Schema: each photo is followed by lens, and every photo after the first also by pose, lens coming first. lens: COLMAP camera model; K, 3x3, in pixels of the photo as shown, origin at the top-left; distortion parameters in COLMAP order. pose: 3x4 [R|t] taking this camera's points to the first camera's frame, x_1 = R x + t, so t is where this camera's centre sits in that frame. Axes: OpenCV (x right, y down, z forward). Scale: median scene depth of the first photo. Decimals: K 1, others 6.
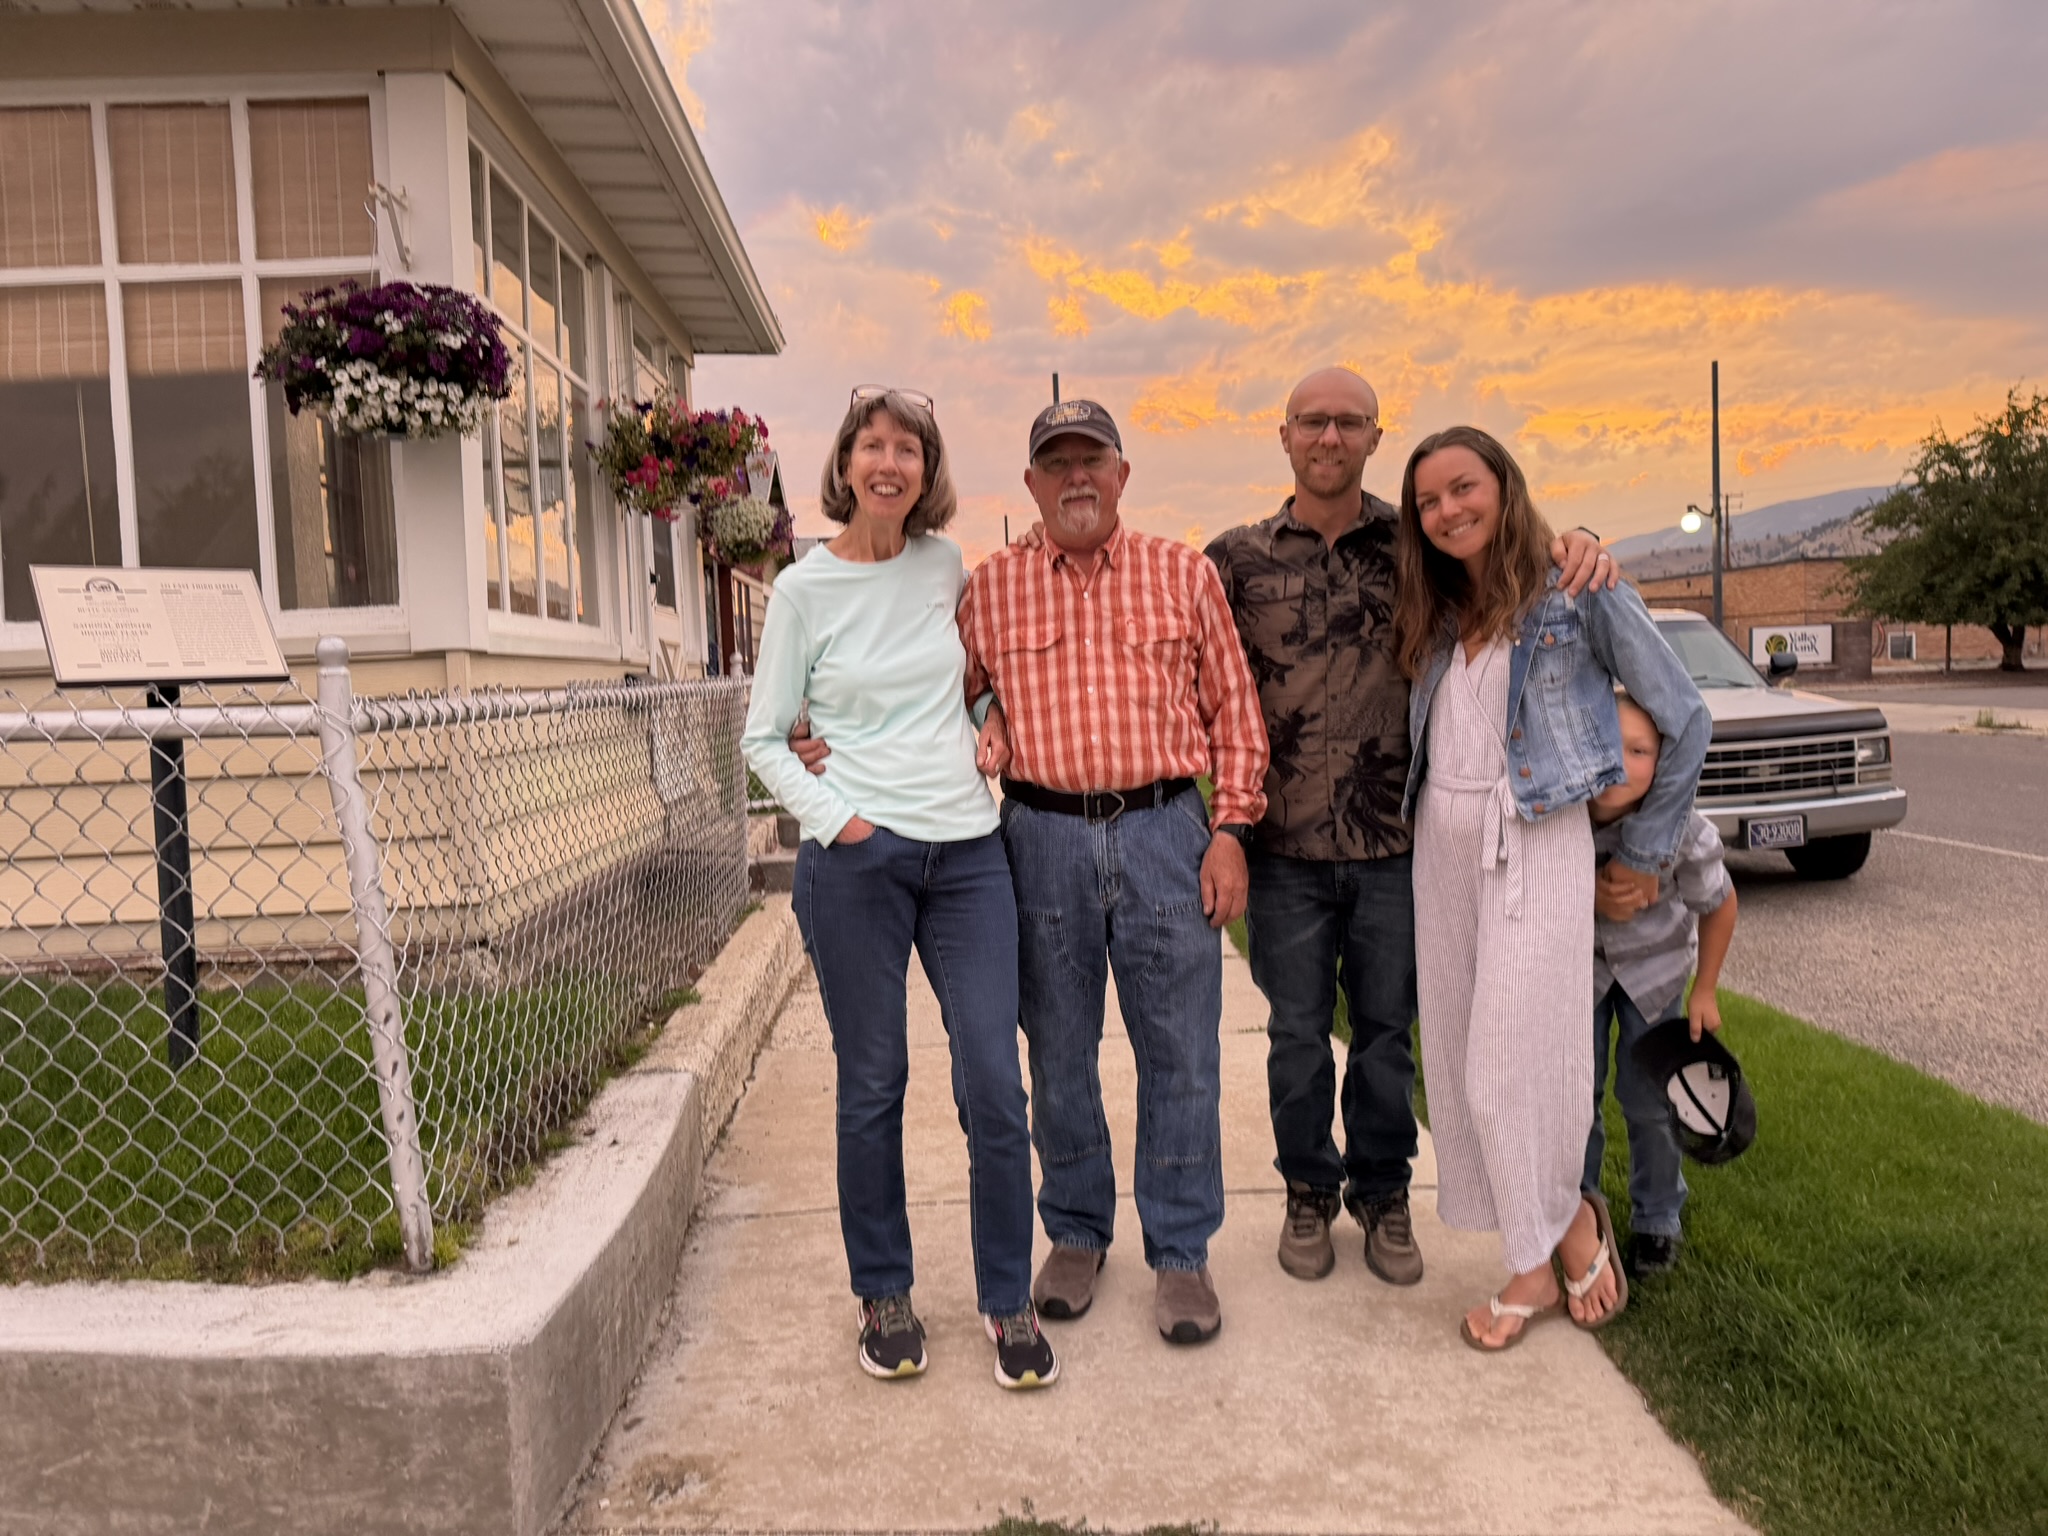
lens RADIAL K [[1419.1, 0, 1017.7], [0, 1419.1, 755.4], [0, 0, 1]] dist [0.009303, -0.022322]
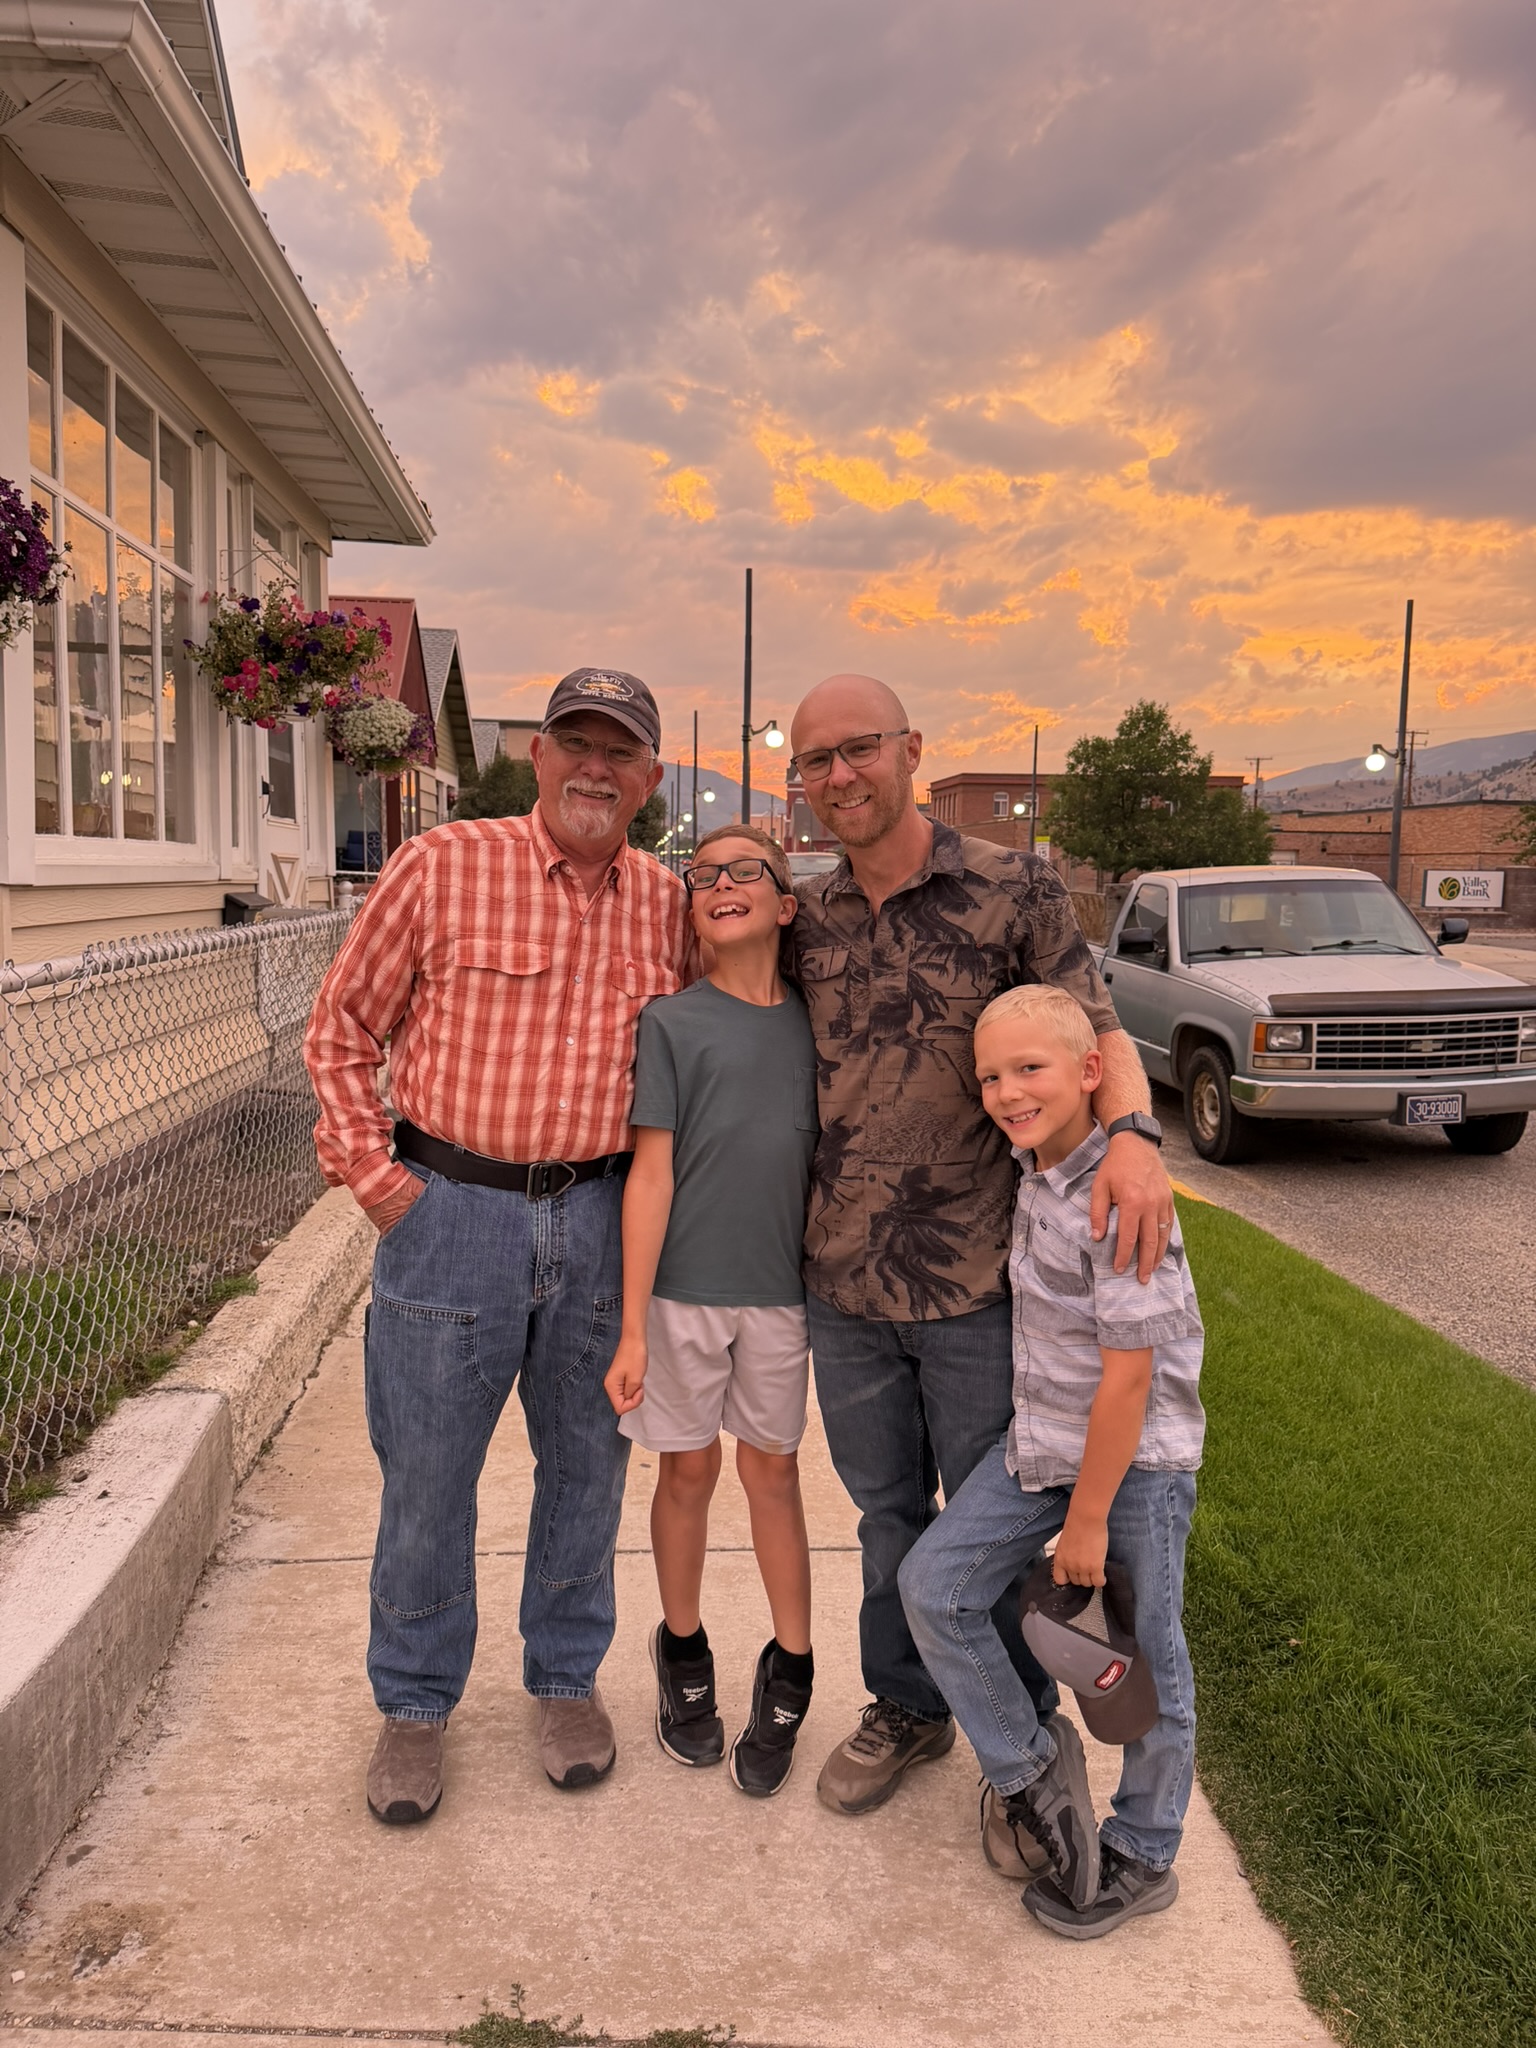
lens RADIAL K [[1419.1, 0, 768.0], [0, 1419.1, 1024.0], [0, 0, 1]] dist [0.009303, -0.022322]
pose [[0.997581, 0.048428, 0.049876, 0.039899], [-0.050891, 0.997484, 0.049348, -0.048411], [-0.047360, -0.051767, 0.997536, 0.079172]]
